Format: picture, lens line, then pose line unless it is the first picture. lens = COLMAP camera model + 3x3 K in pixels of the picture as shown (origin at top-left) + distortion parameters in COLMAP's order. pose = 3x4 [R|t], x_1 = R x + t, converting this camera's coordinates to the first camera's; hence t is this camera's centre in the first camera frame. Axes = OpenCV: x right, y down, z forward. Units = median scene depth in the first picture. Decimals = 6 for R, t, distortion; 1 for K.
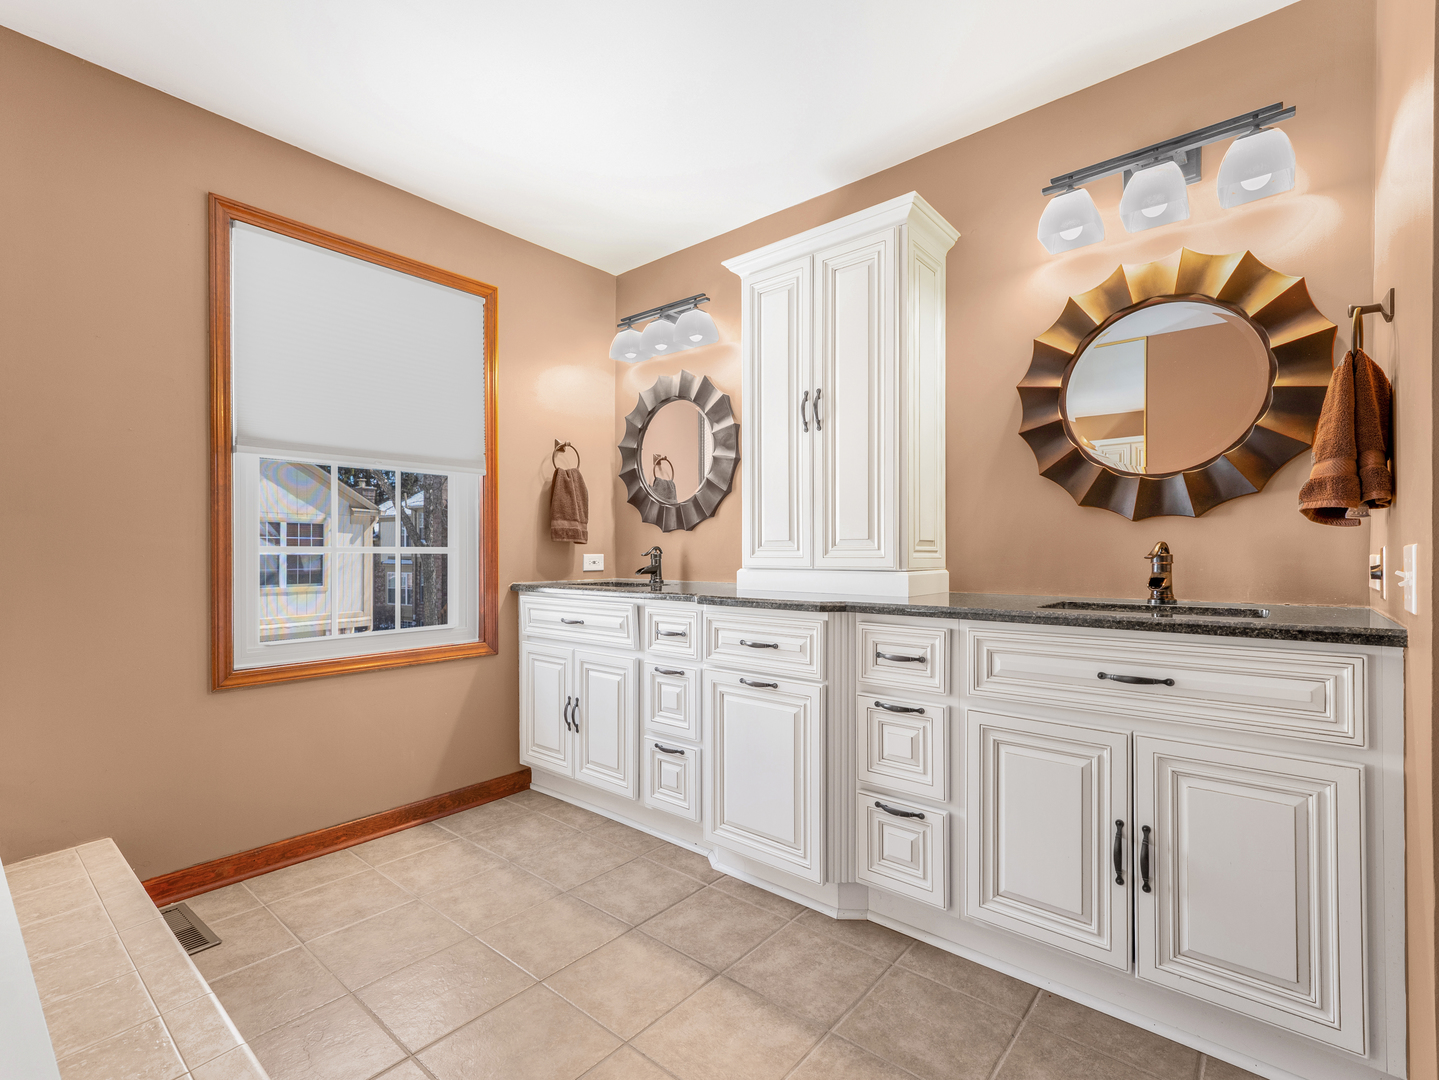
lens RADIAL K [[681.1, 0, 719.3], [0, 681.1, 558.7], [0, 0, 1]] dist [-0.000153, 0.000087]
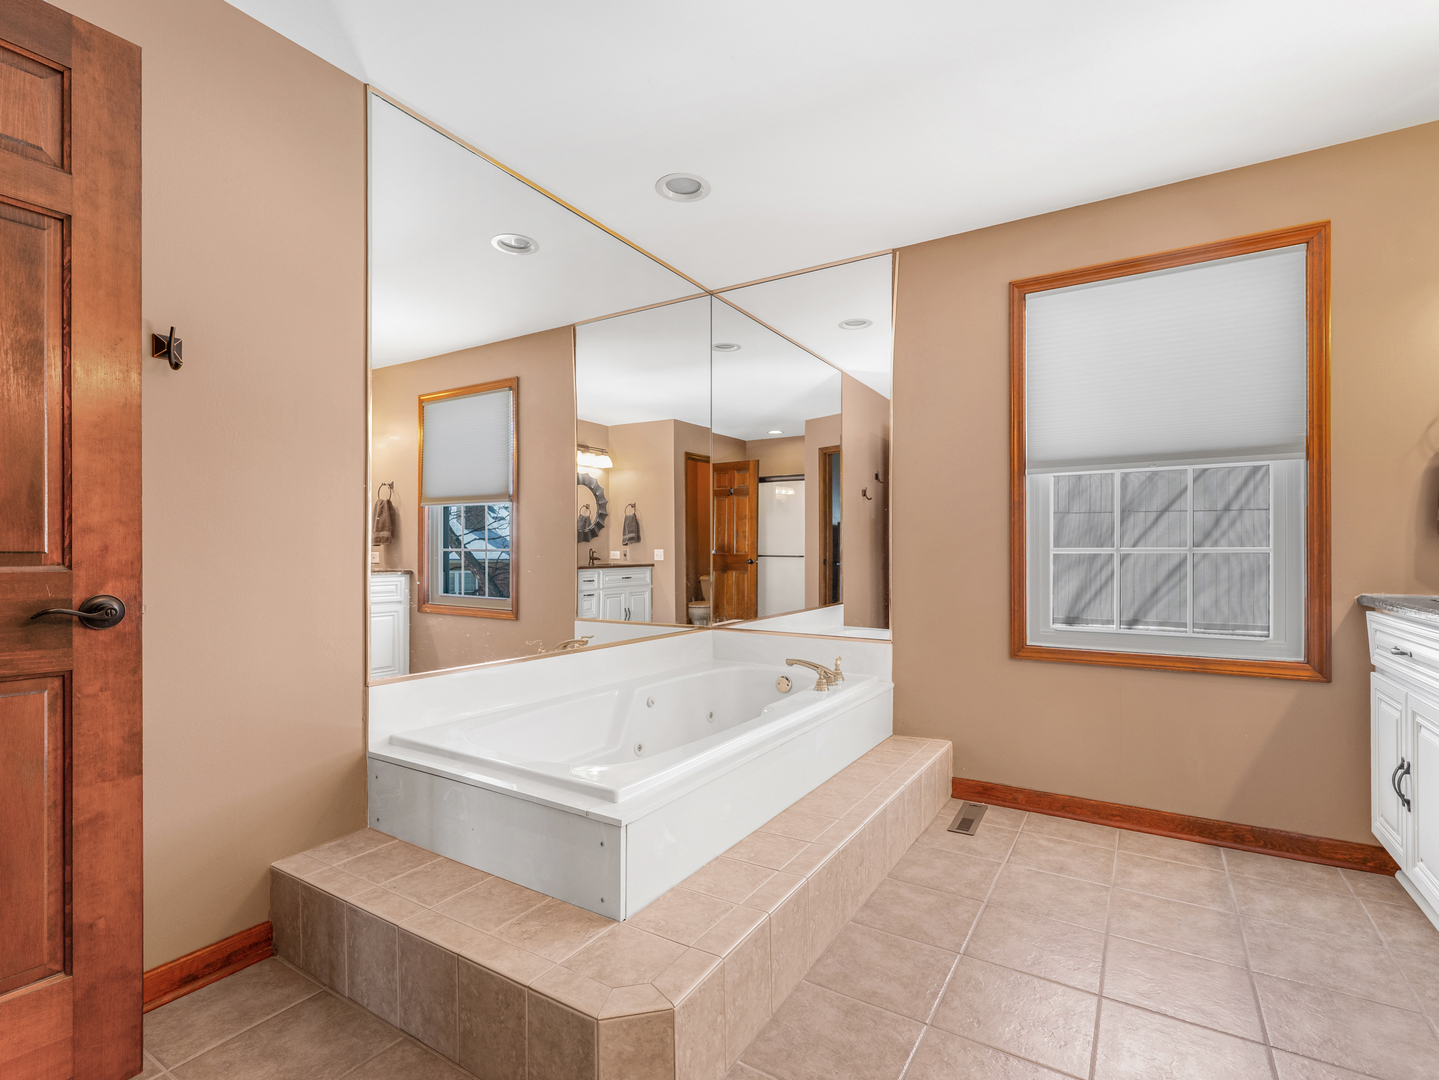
lens RADIAL K [[681.1, 0, 719.3], [0, 681.1, 558.7], [0, 0, 1]] dist [-0.000153, 0.000087]
pose [[0.144138, 0.011518, -0.989490, 0.419806], [-0.010000, 0.999898, 0.010183, -0.005263], [0.989507, 0.008427, 0.144239, 0.215509]]
